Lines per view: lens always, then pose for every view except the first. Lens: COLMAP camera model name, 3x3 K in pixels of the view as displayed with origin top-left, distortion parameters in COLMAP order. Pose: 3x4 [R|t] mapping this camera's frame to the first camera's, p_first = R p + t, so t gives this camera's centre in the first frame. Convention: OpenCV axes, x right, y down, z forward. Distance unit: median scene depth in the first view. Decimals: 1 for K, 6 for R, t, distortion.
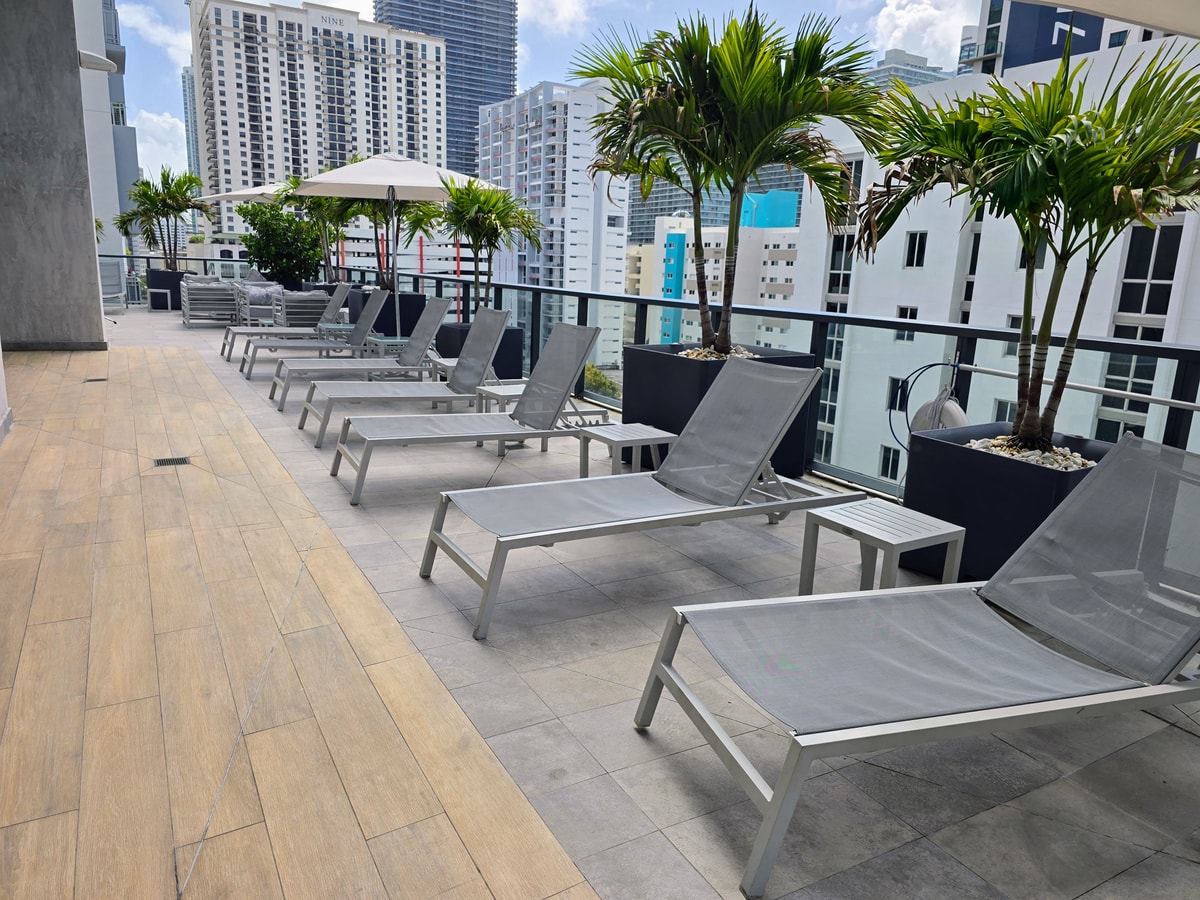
lens RADIAL K [[808.8, 0, 600.0], [0, 808.8, 450.0], [0, 0, 1]] dist [0.017774, -0.002609]
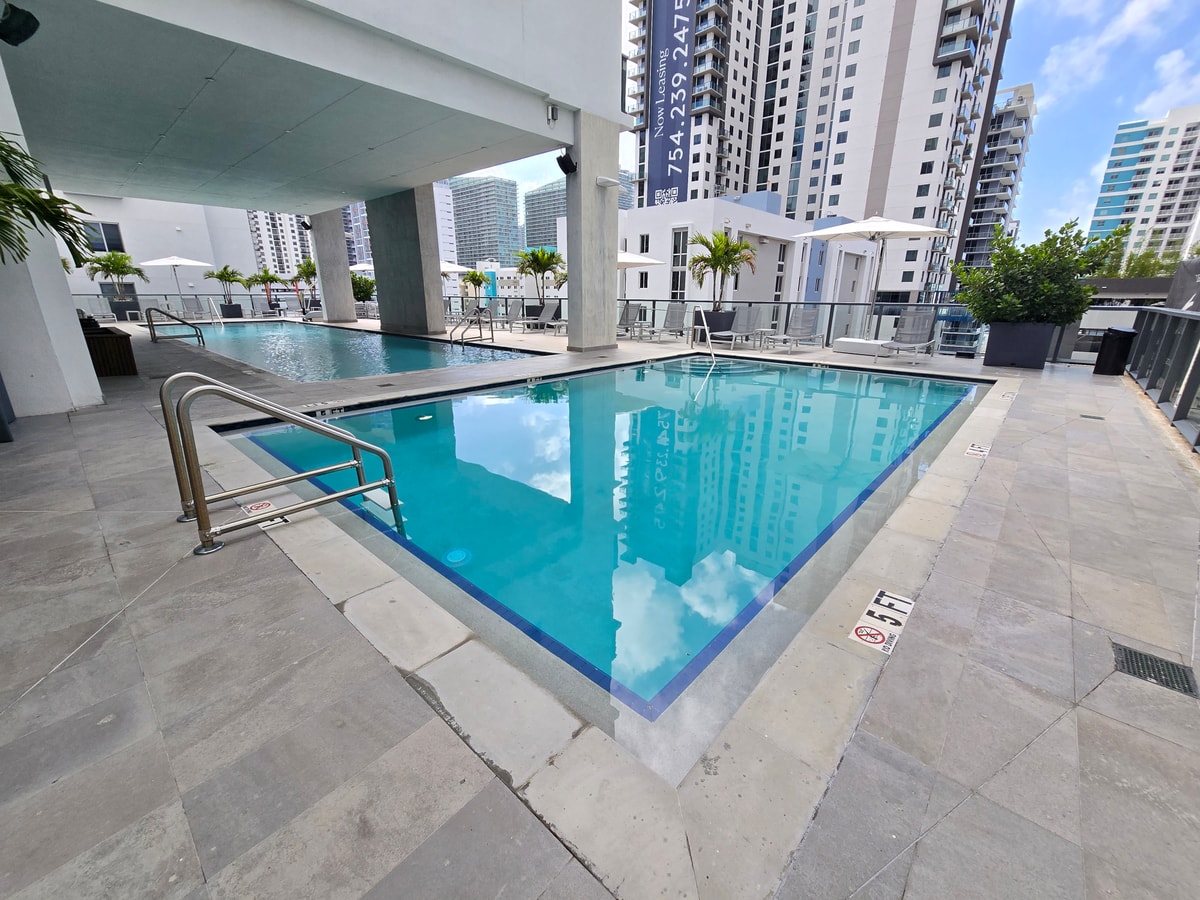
lens RADIAL K [[486.2, 0, 600.0], [0, 486.2, 450.0], [0, 0, 1]] dist [-0.010390, 0.003537]
pose [[0.951986, -0.124652, 0.279613, -0.036261], [0.097563, 0.989259, 0.108846, 0.036337], [-0.290178, -0.076340, 0.953923, -0.161202]]
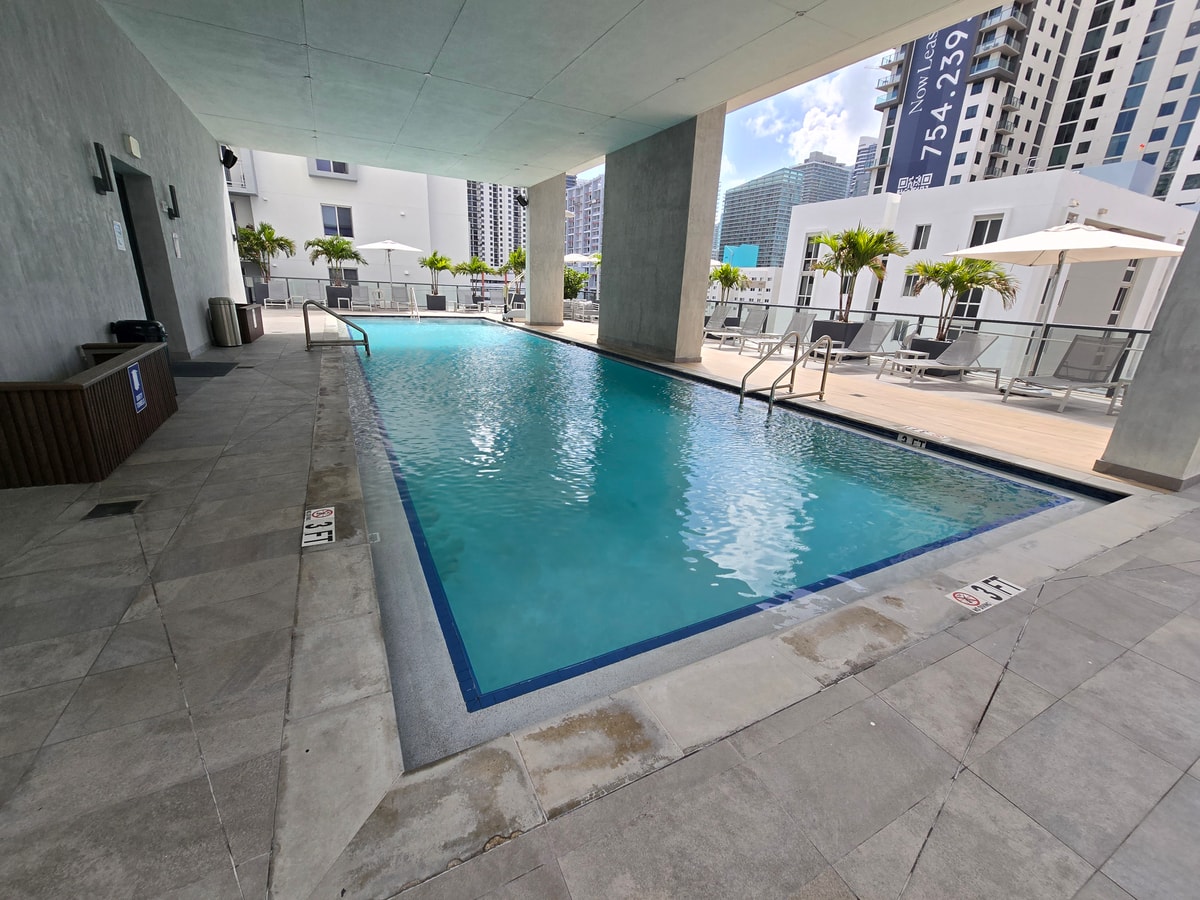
lens RADIAL K [[486.2, 0, 600.0], [0, 486.2, 450.0], [0, 0, 1]] dist [-0.010390, 0.003537]
pose [[0.998945, 0.021794, -0.040414, -0.053956], [-0.017794, 0.995143, 0.096813, 0.016177], [0.042327, -0.095992, 0.994482, -0.078580]]
